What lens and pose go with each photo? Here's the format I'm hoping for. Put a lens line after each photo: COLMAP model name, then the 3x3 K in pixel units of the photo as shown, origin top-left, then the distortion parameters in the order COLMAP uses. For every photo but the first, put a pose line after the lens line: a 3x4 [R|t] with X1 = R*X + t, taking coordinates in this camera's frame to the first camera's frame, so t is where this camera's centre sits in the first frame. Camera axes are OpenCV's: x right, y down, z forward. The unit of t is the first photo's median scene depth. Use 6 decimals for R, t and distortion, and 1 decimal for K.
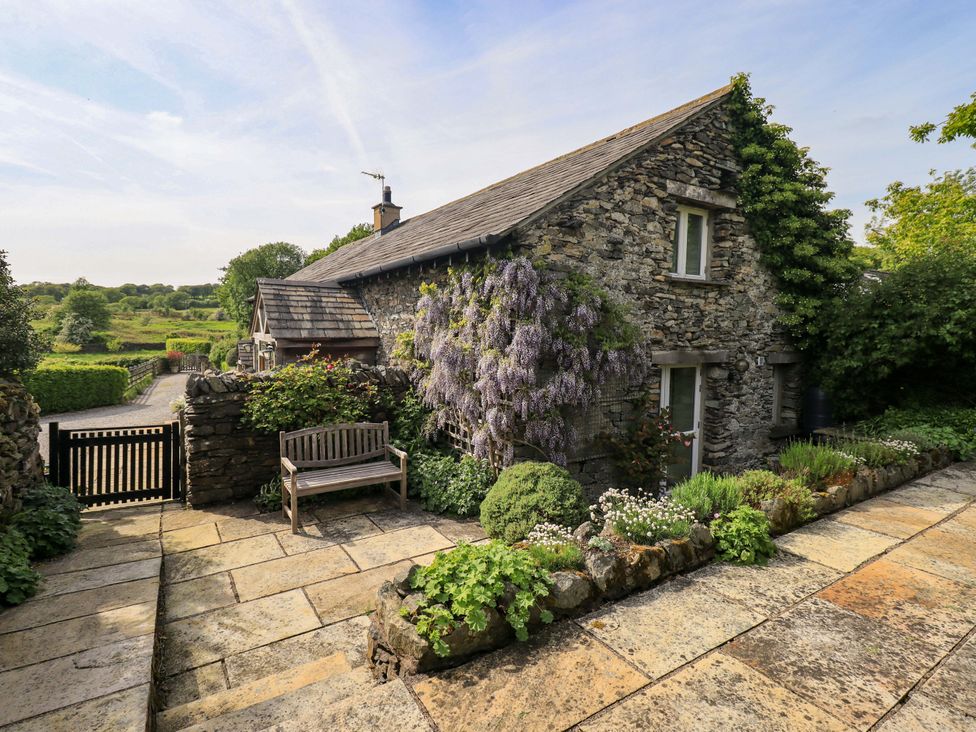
lens RADIAL K [[508.3, 0, 494.1], [0, 508.3, 354.5], [0, 0, 1]] dist [0.003026, -0.001010]
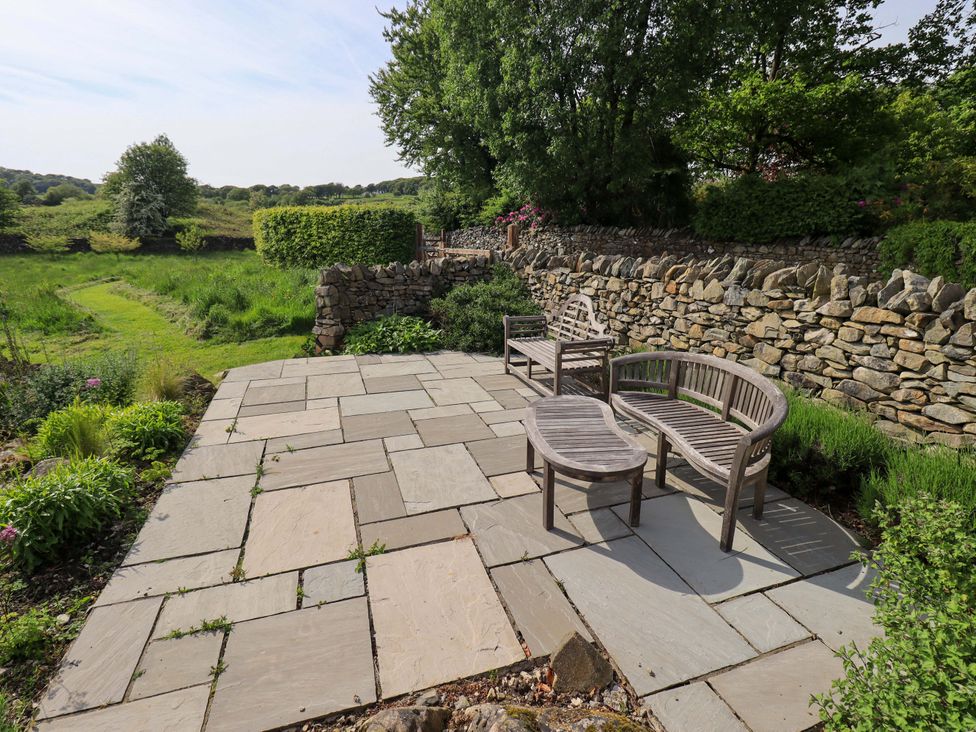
lens RADIAL K [[508.3, 0, 494.1], [0, 508.3, 354.5], [0, 0, 1]] dist [0.003026, -0.001010]
pose [[0.977819, 0.054397, -0.202264, -0.299878], [-0.017034, 0.983140, 0.182057, -0.001509], [0.208758, -0.174573, 0.962260, 0.498987]]
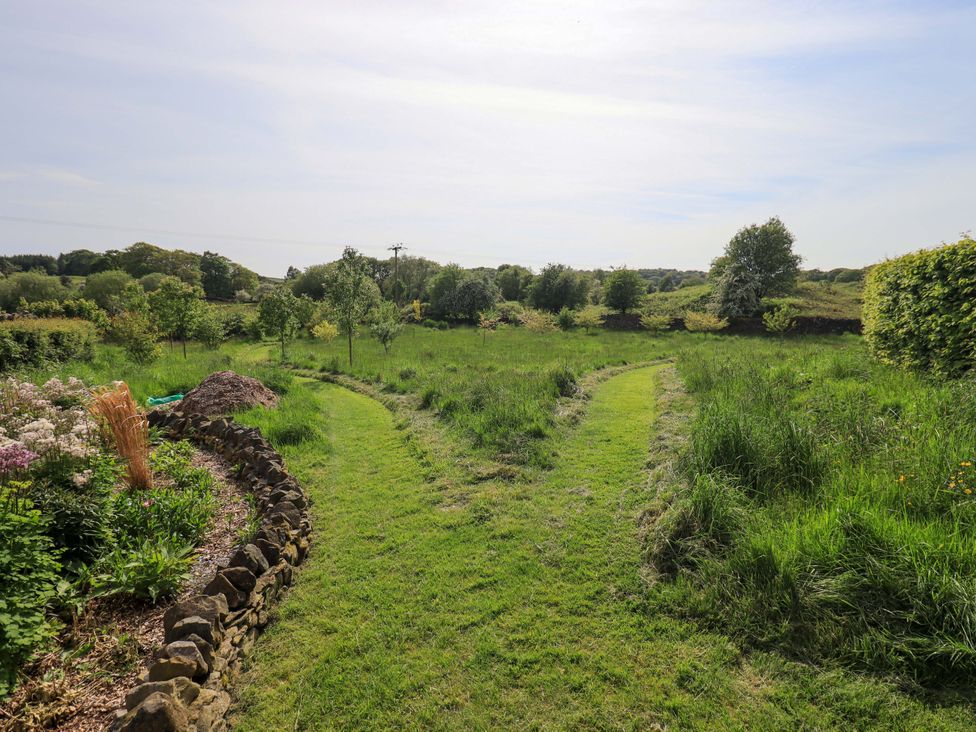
lens RADIAL K [[507.3, 0, 494.6], [0, 507.3, 358.3], [0, 0, 1]] dist [0.001010, -0.000008]
pose [[0.302715, 0.090036, -0.948819, -0.353010], [-0.060080, 0.995351, 0.075283, -0.001730], [0.951186, 0.034215, 0.306717, 0.569092]]
